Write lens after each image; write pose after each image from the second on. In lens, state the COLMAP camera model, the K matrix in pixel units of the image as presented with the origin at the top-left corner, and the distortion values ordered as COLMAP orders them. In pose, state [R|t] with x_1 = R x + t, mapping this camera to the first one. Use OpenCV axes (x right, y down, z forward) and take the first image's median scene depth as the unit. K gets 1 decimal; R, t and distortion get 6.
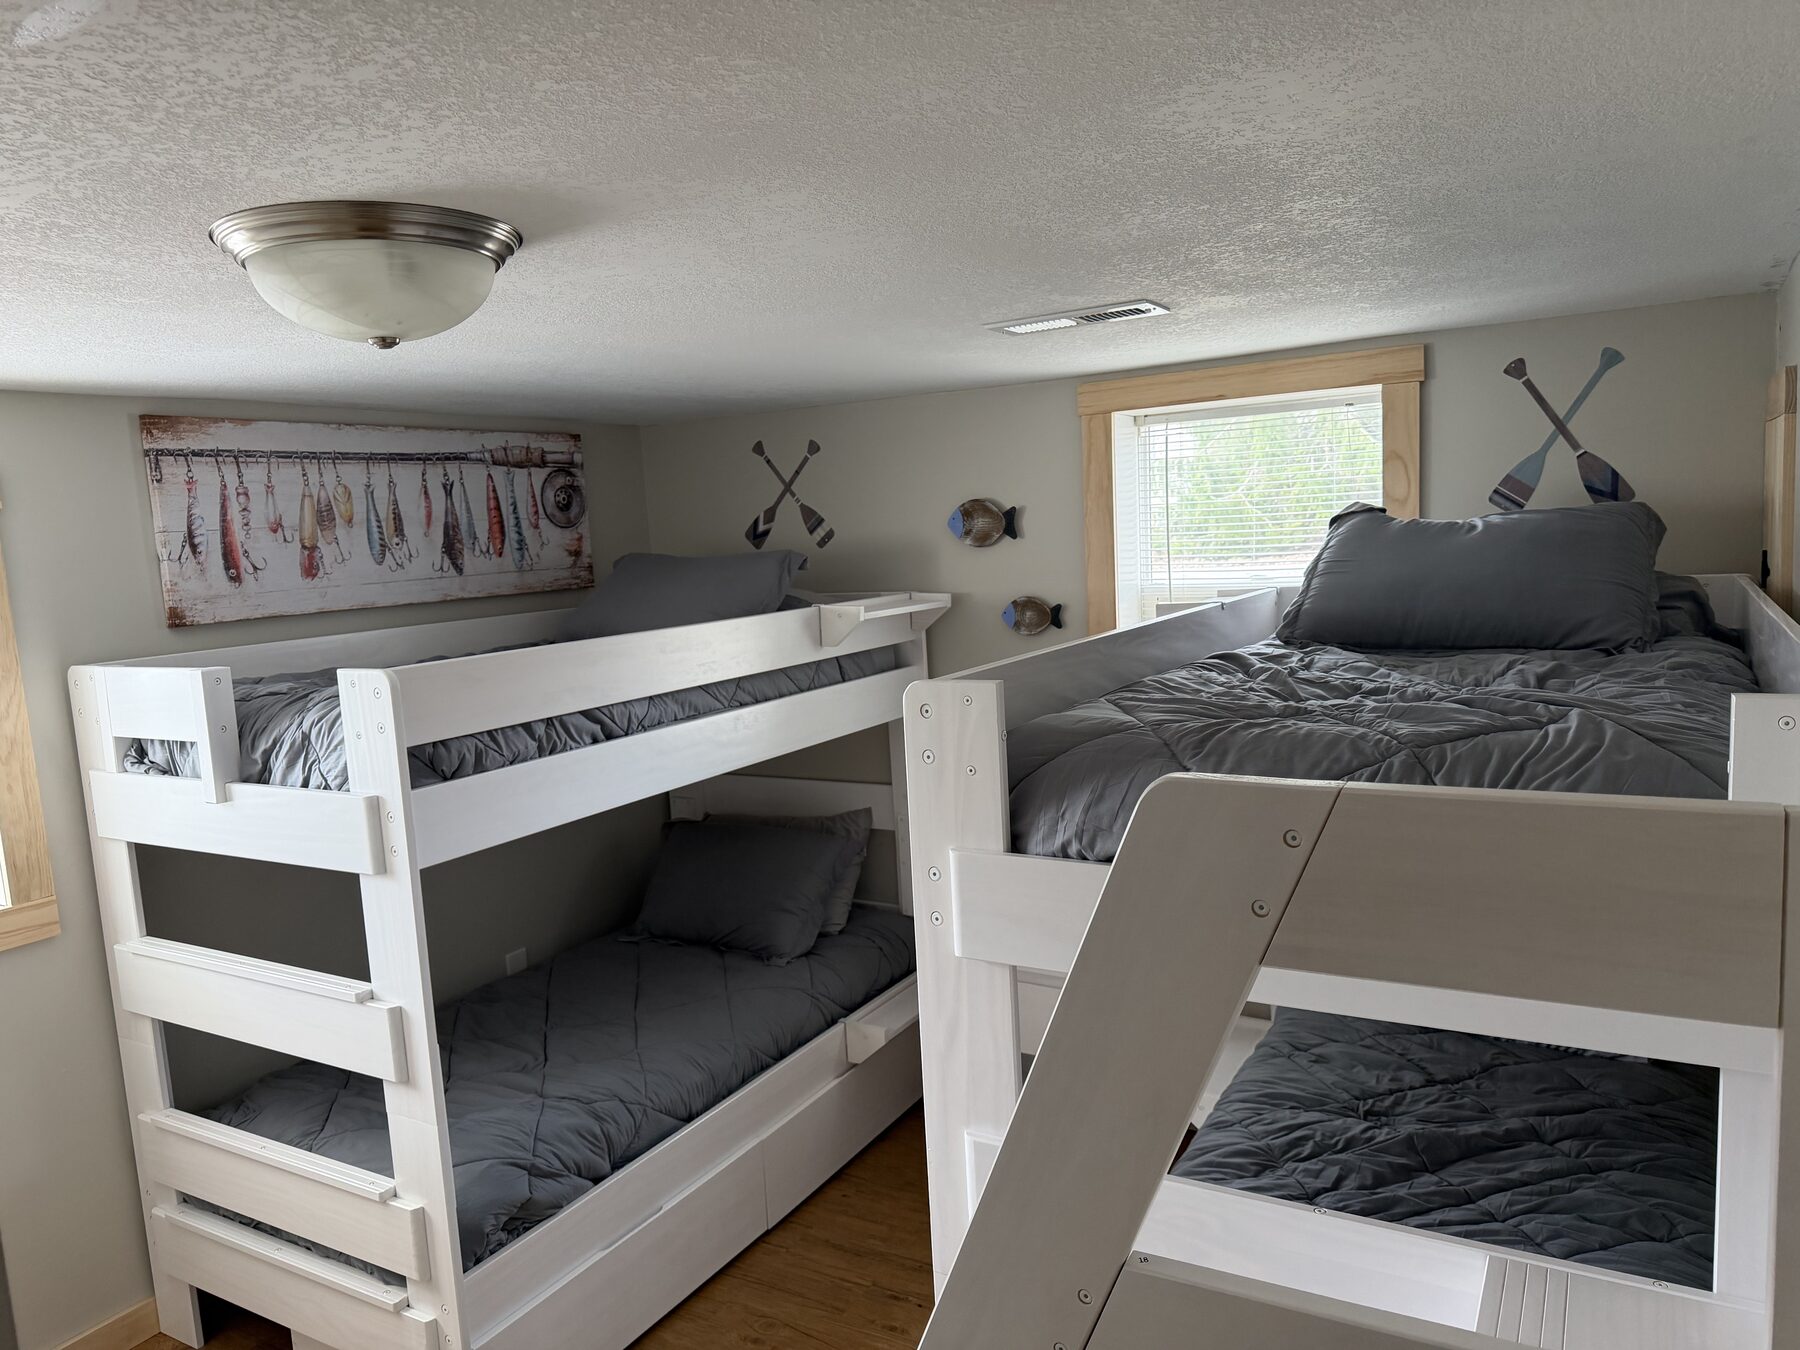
lens RADIAL K [[1242.0, 0, 893.0], [0, 1242.0, 707.7], [0, 0, 1]] dist [0.092632, -0.152425]
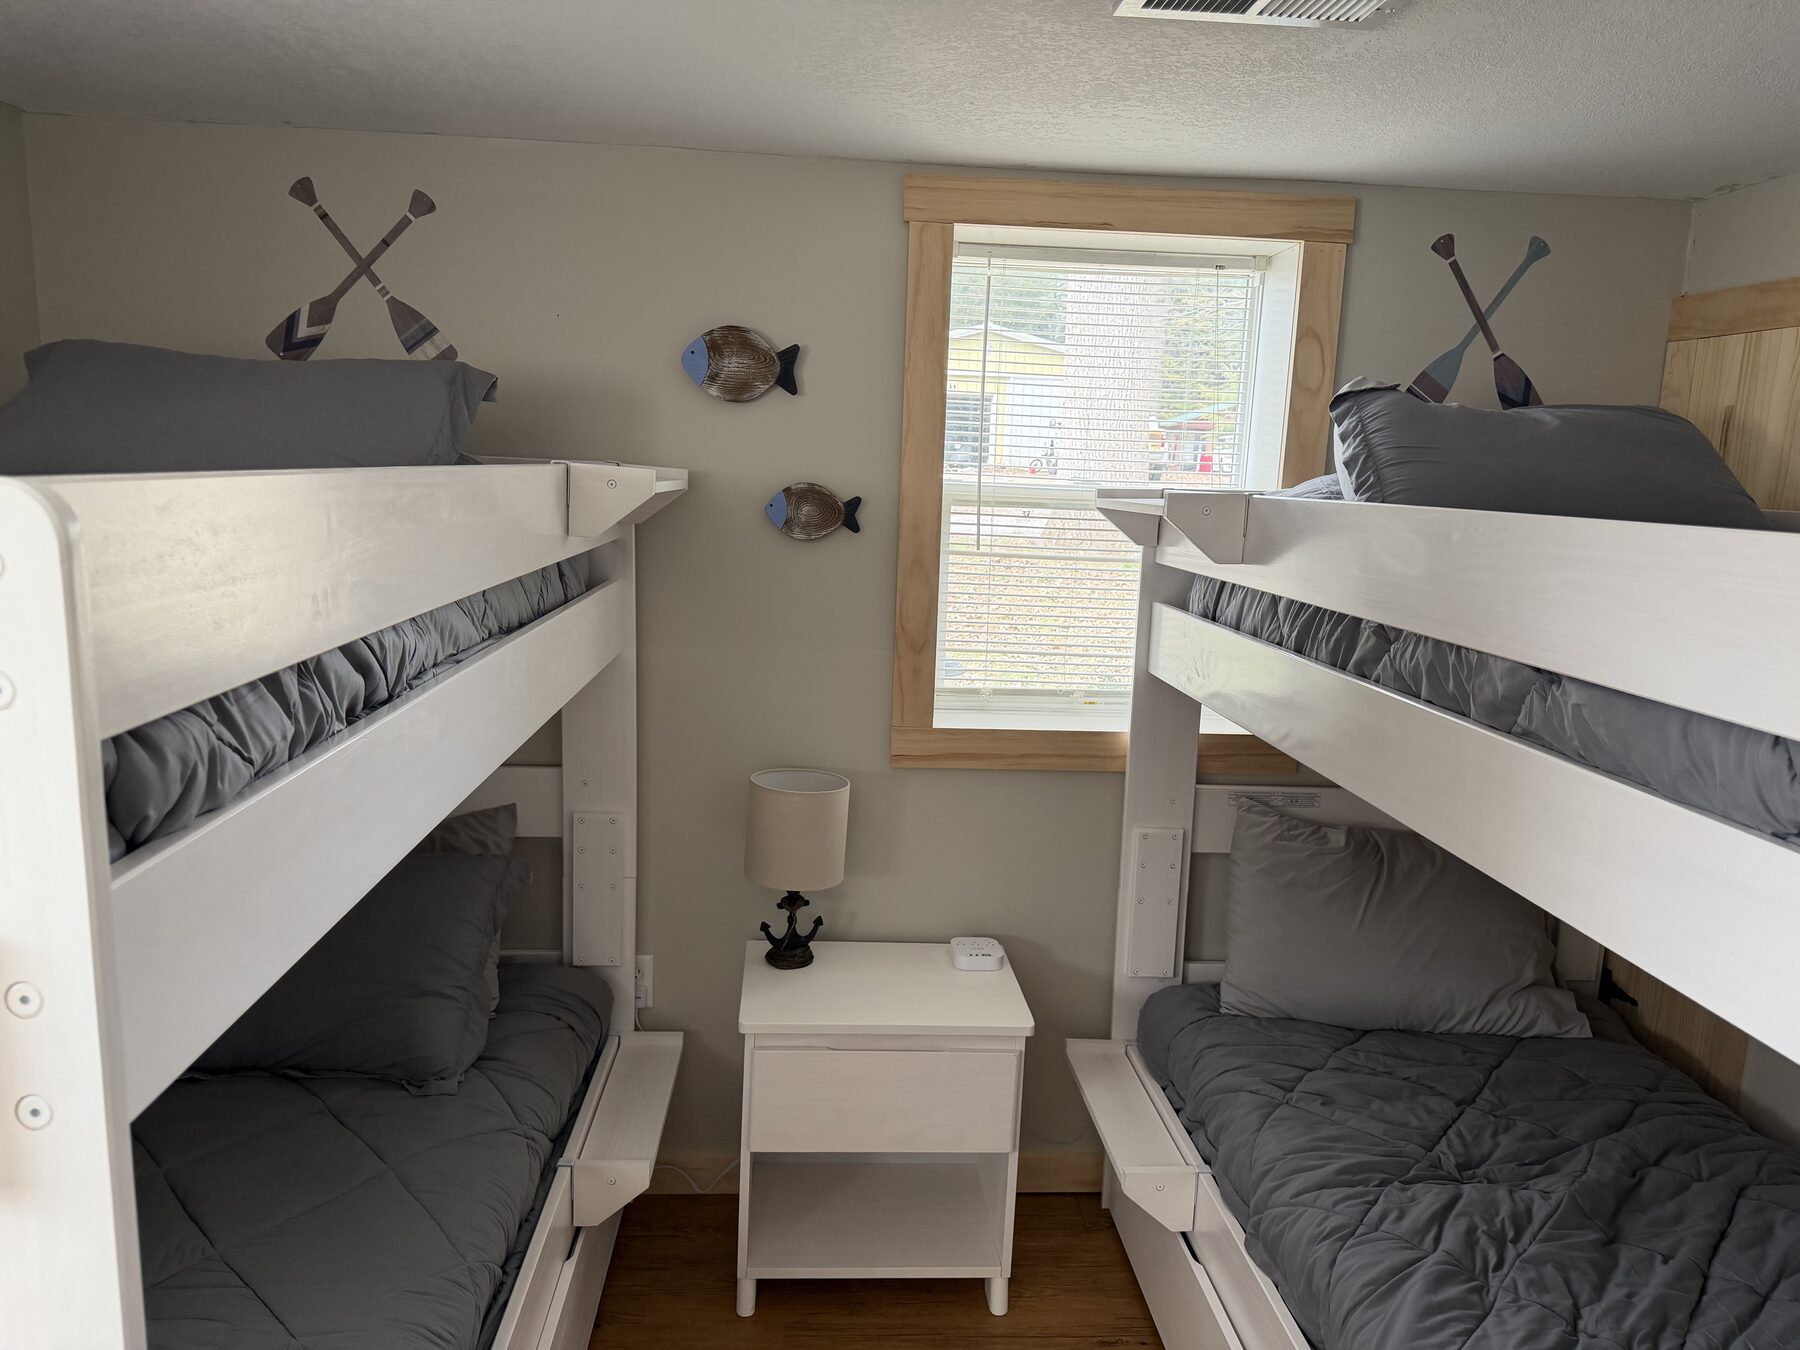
lens RADIAL K [[1270.1, 0, 897.3], [0, 1270.1, 704.5], [0, 0, 1]] dist [0.067400, -0.079247]
pose [[0.823554, -0.022473, 0.566793, -0.251315], [-0.000307, 0.999197, 0.040064, 0.004027], [-0.567239, -0.033168, 0.822885, 0.399721]]
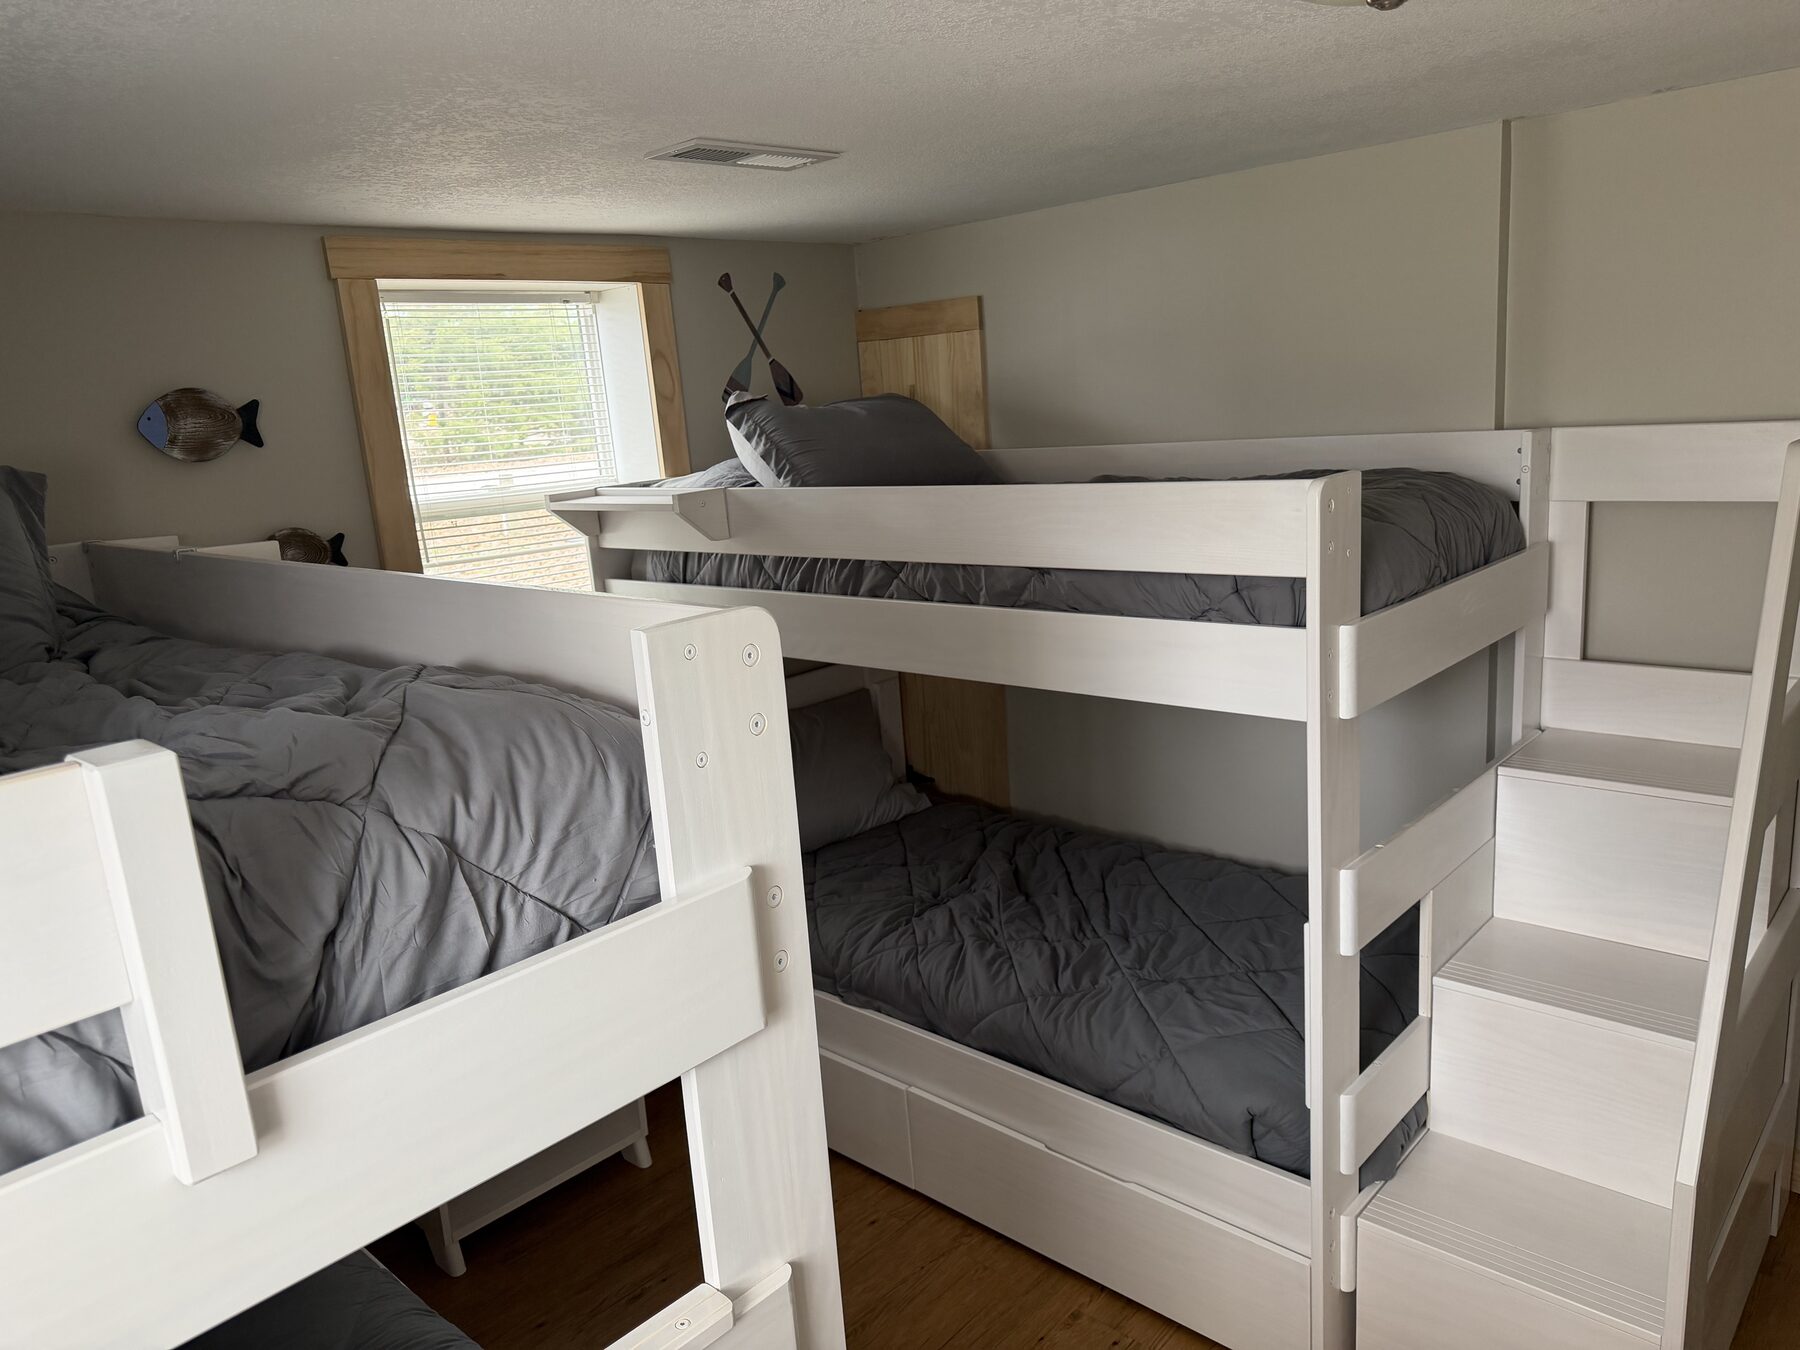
lens RADIAL K [[1242.0, 0, 893.0], [0, 1242.0, 707.7], [0, 0, 1]] dist [0.092632, -0.152425]
pose [[0.233706, -0.201882, 0.951118, -0.524005], [0.198191, 0.967561, 0.156674, -0.034626], [-0.951894, 0.151887, 0.266136, 0.499833]]
